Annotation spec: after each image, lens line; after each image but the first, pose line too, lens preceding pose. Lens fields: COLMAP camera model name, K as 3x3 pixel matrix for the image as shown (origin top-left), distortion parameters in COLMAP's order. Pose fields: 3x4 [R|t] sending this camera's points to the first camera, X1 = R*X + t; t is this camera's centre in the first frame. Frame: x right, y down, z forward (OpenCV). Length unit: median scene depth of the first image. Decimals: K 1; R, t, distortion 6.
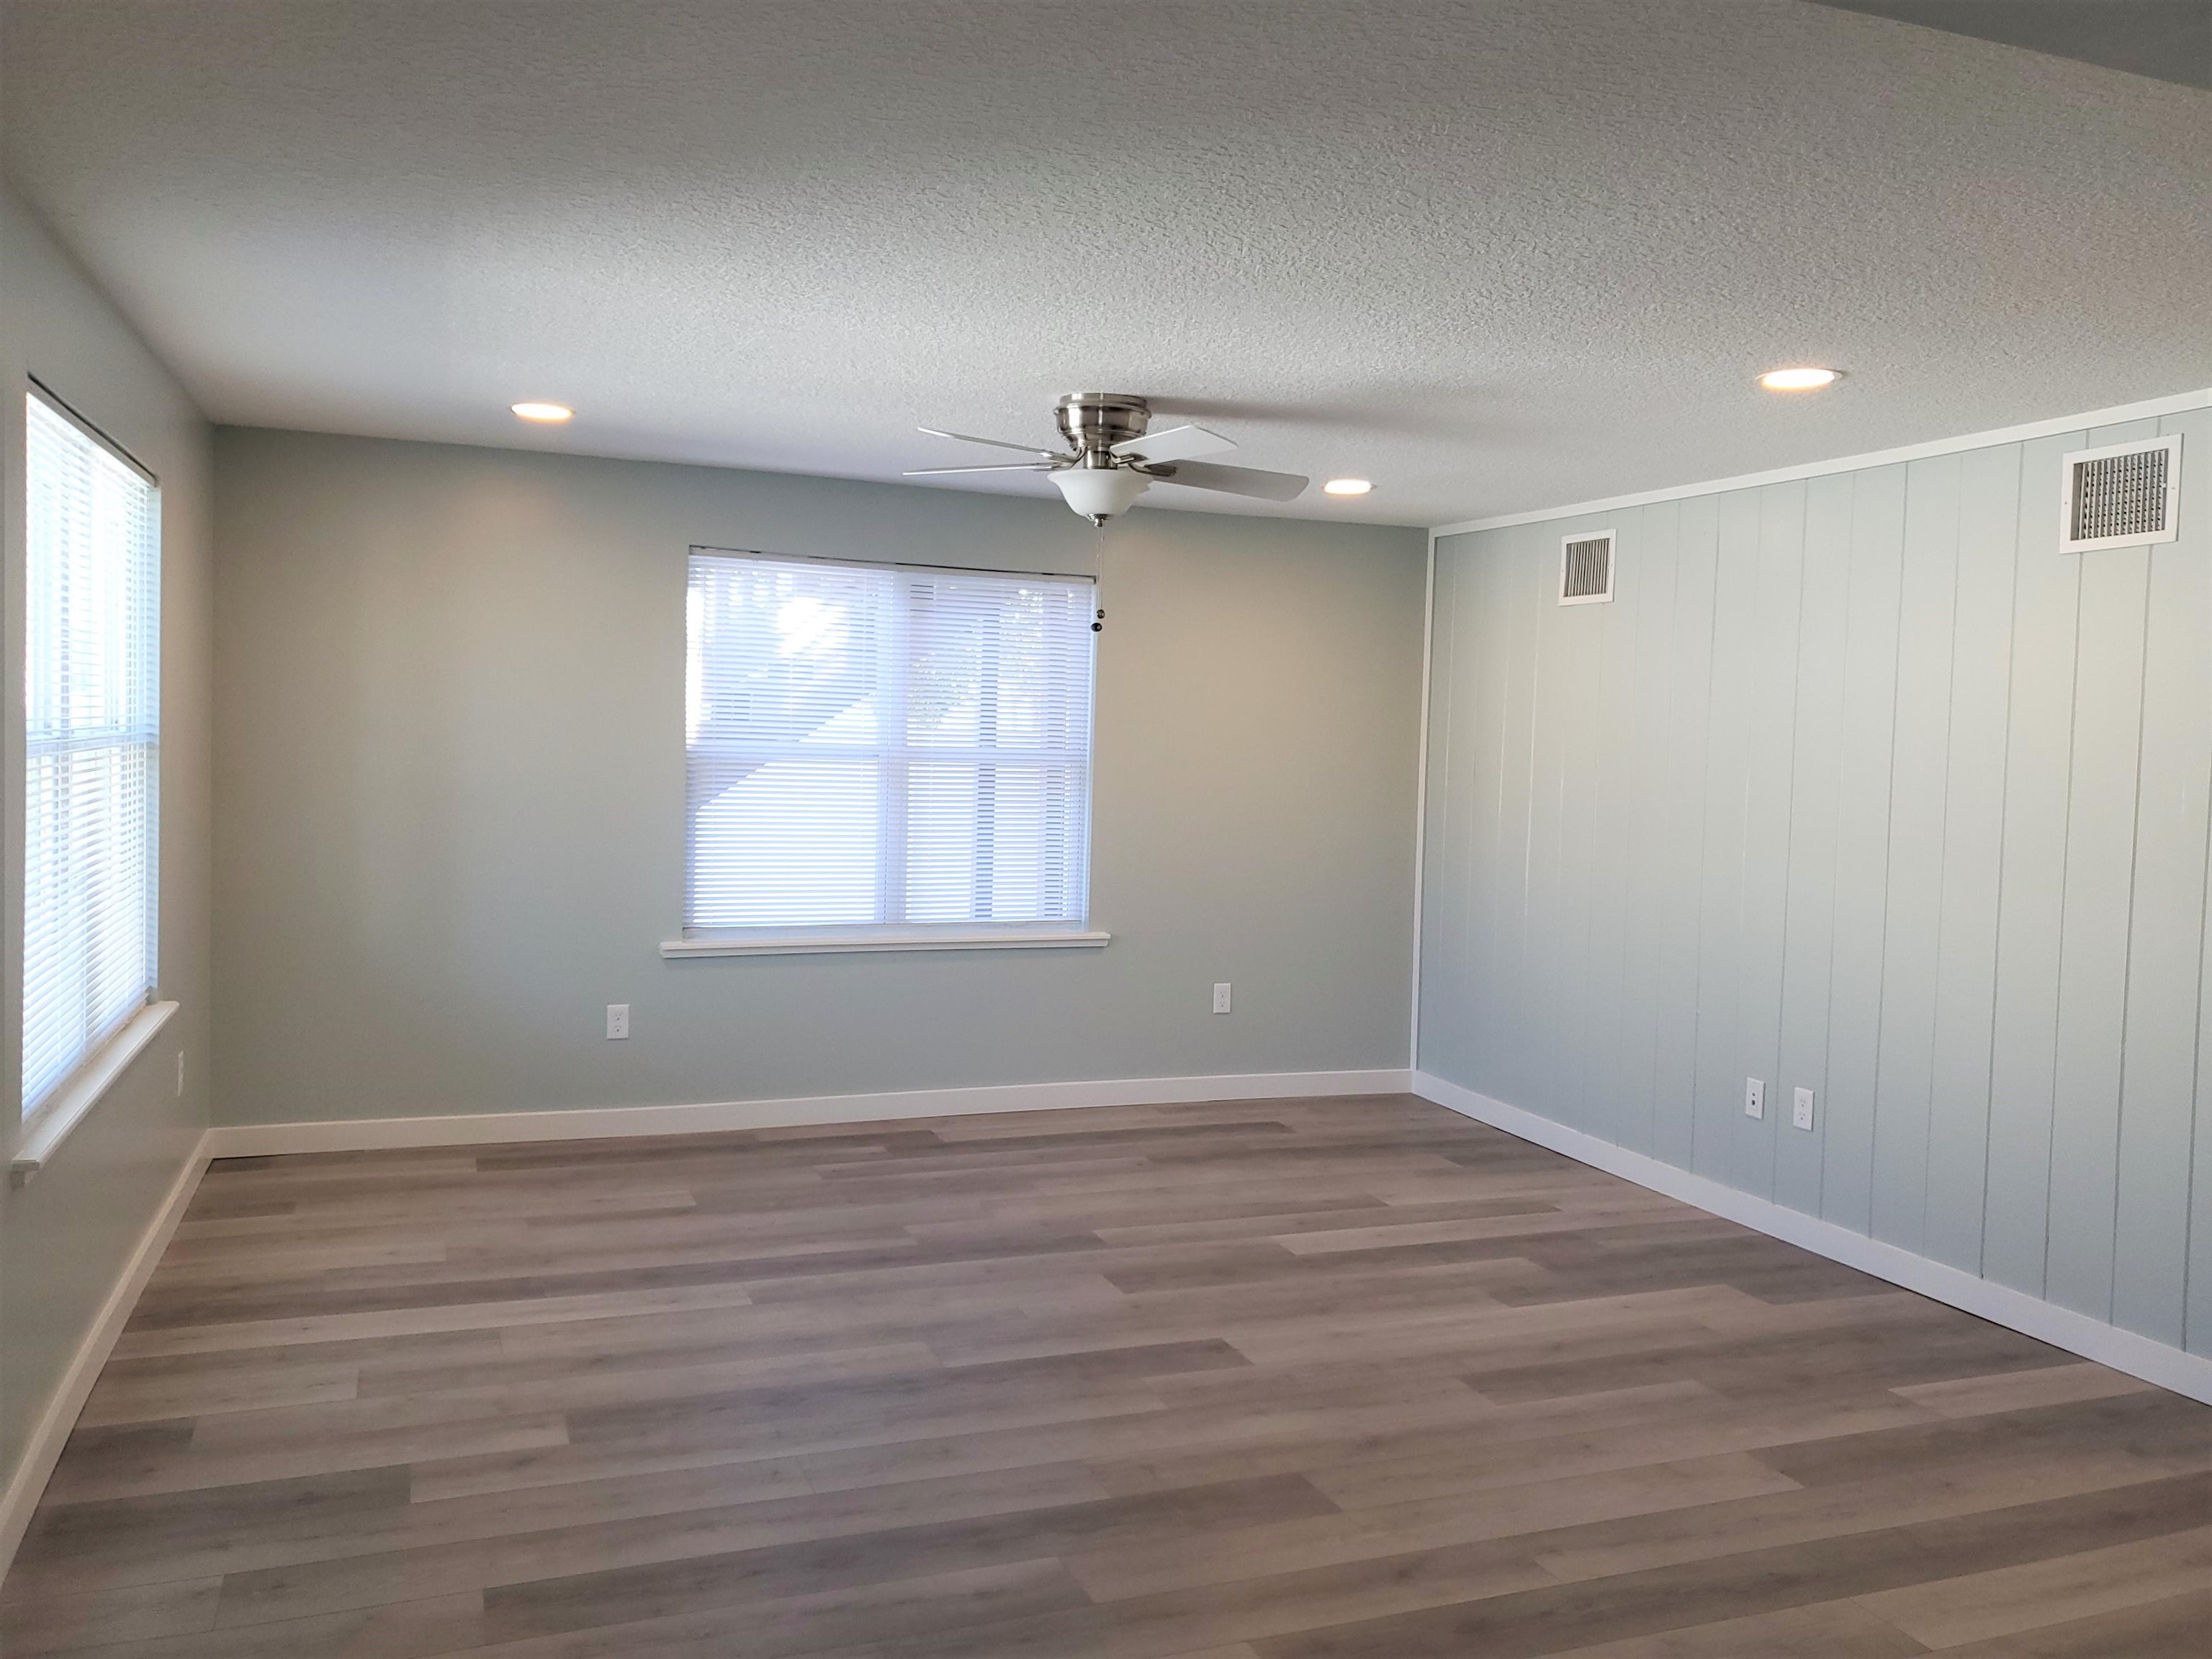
lens RADIAL K [[1740.9, 0, 1106.0], [0, 1740.9, 829.5], [0, 0, 1]] dist [0.001941, -0.000321]
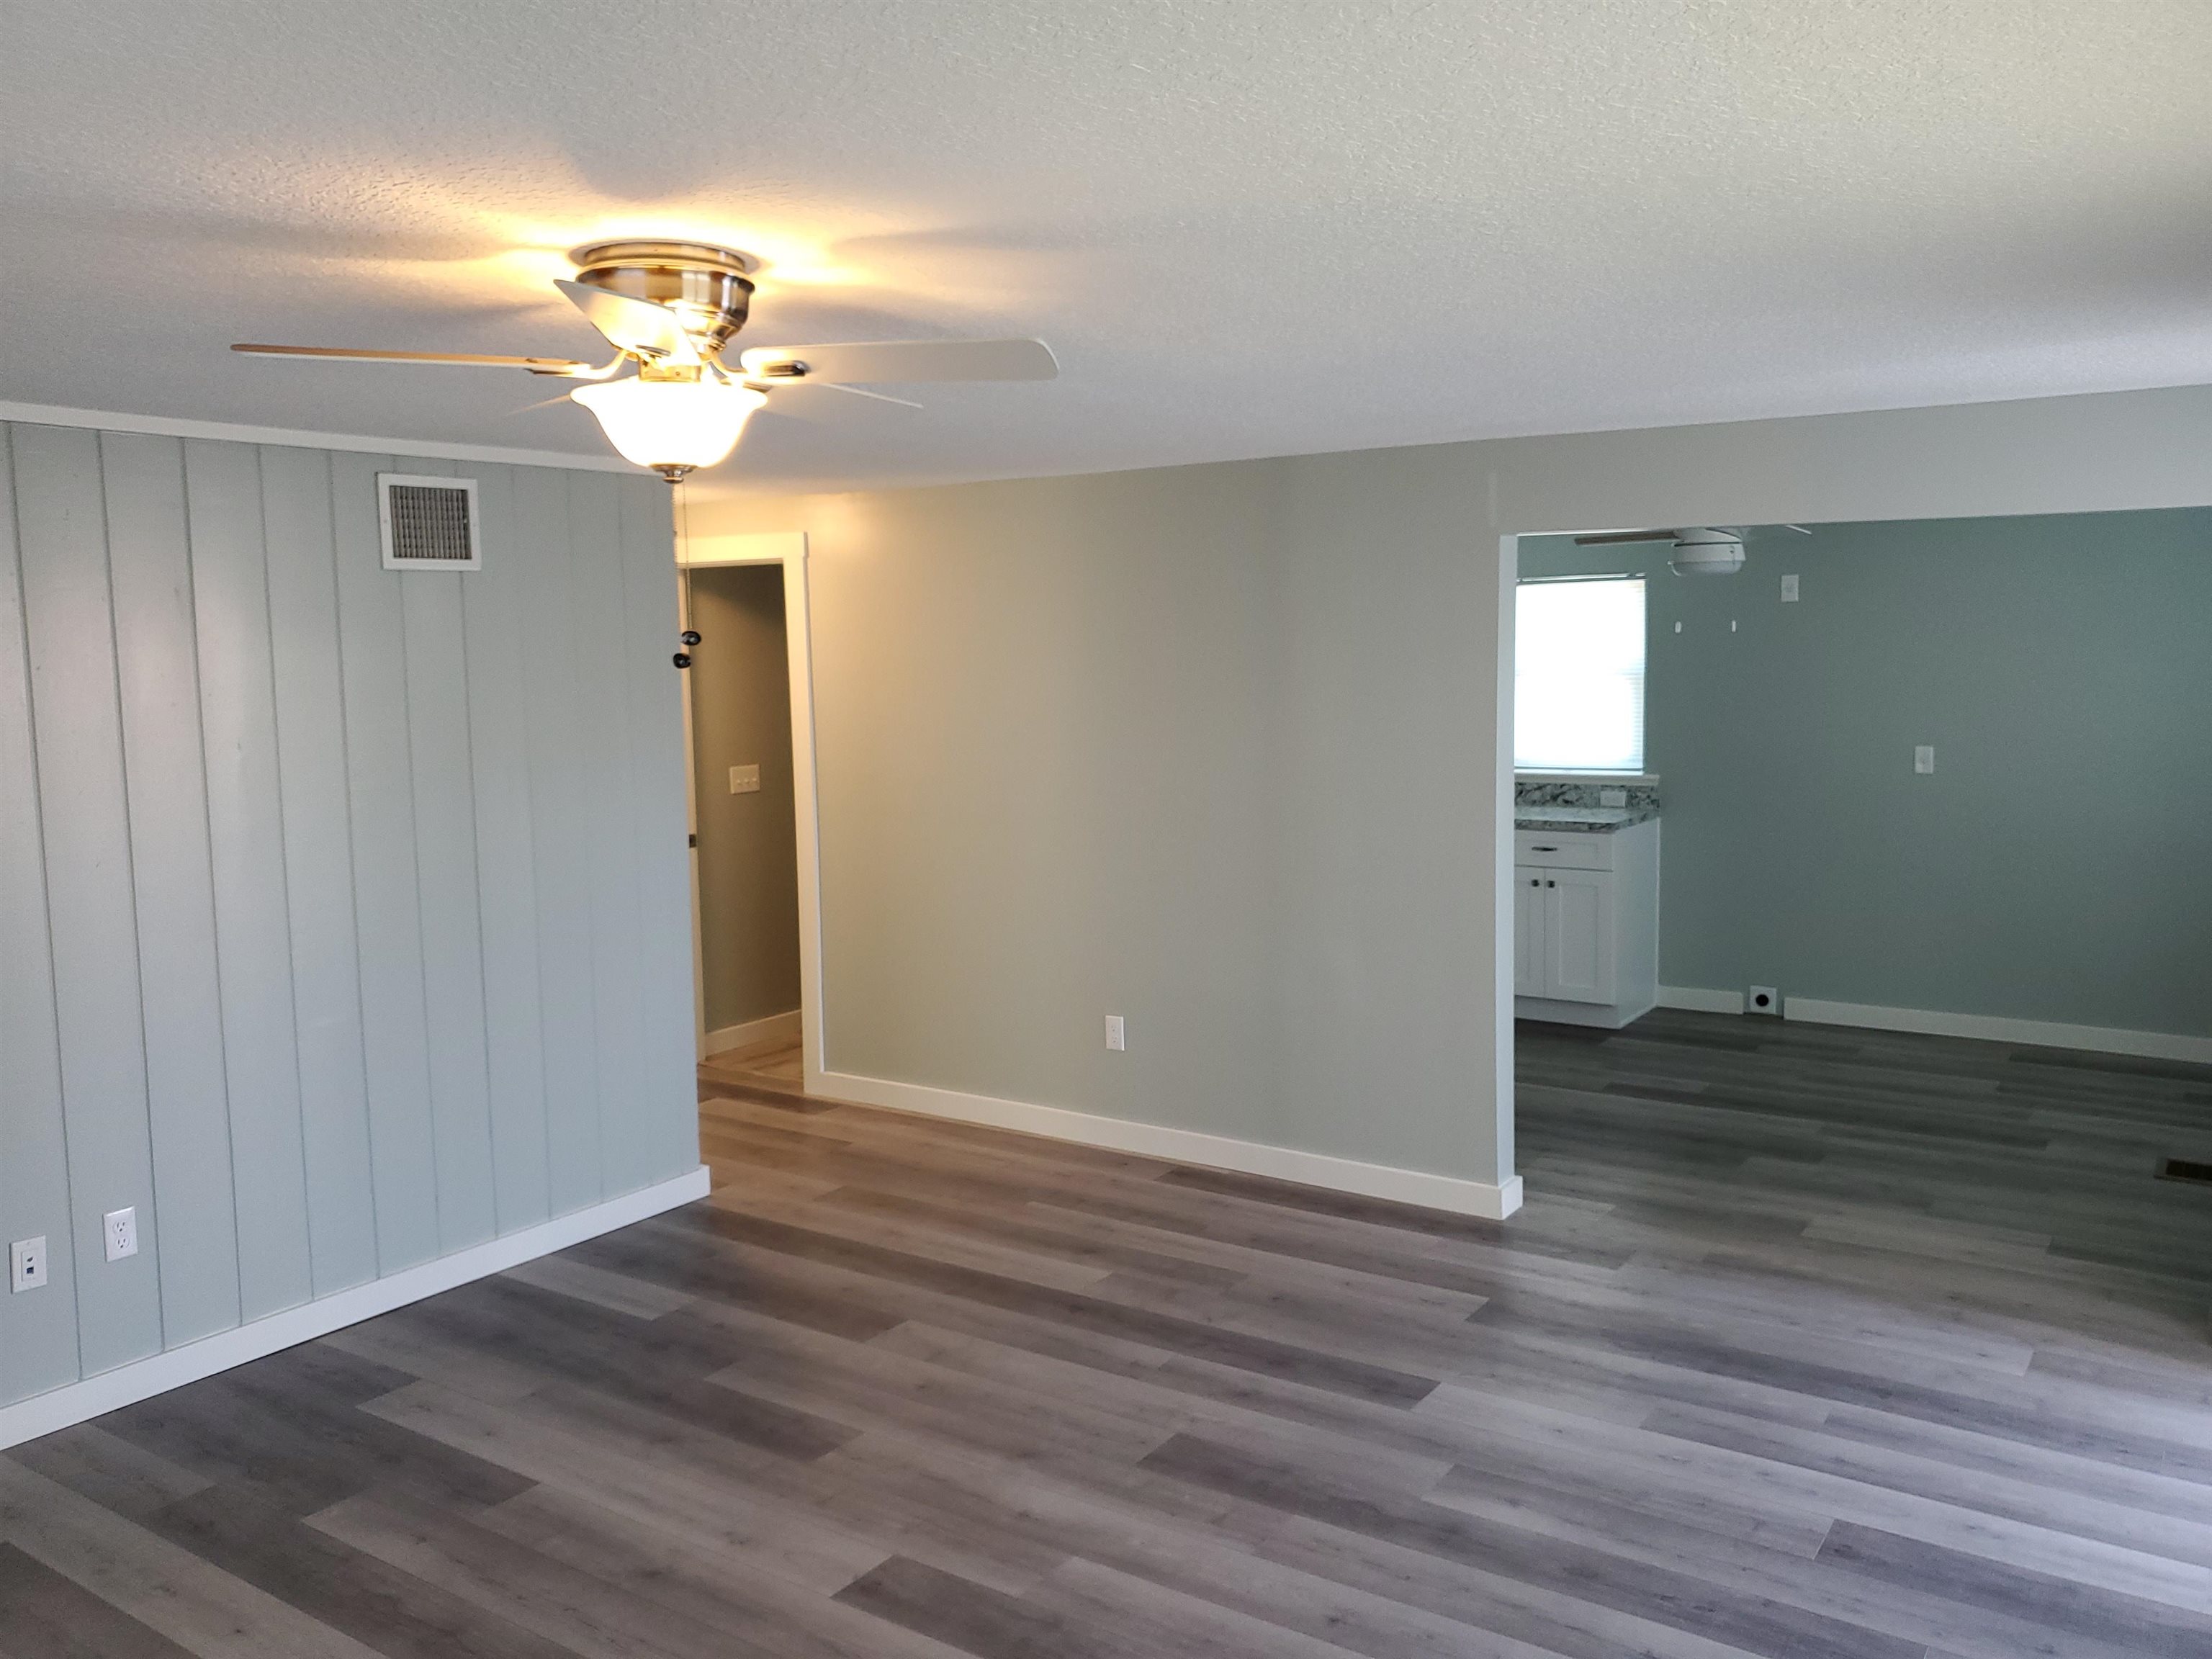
lens RADIAL K [[1740.9, 0, 1106.0], [0, 1740.9, 829.5], [0, 0, 1]] dist [0.001941, -0.000321]
pose [[-0.564599, -0.104854, 0.818678, -0.550466], [0.044793, 0.986543, 0.157245, -0.143399], [-0.824149, 0.125451, -0.552305, 1.193086]]
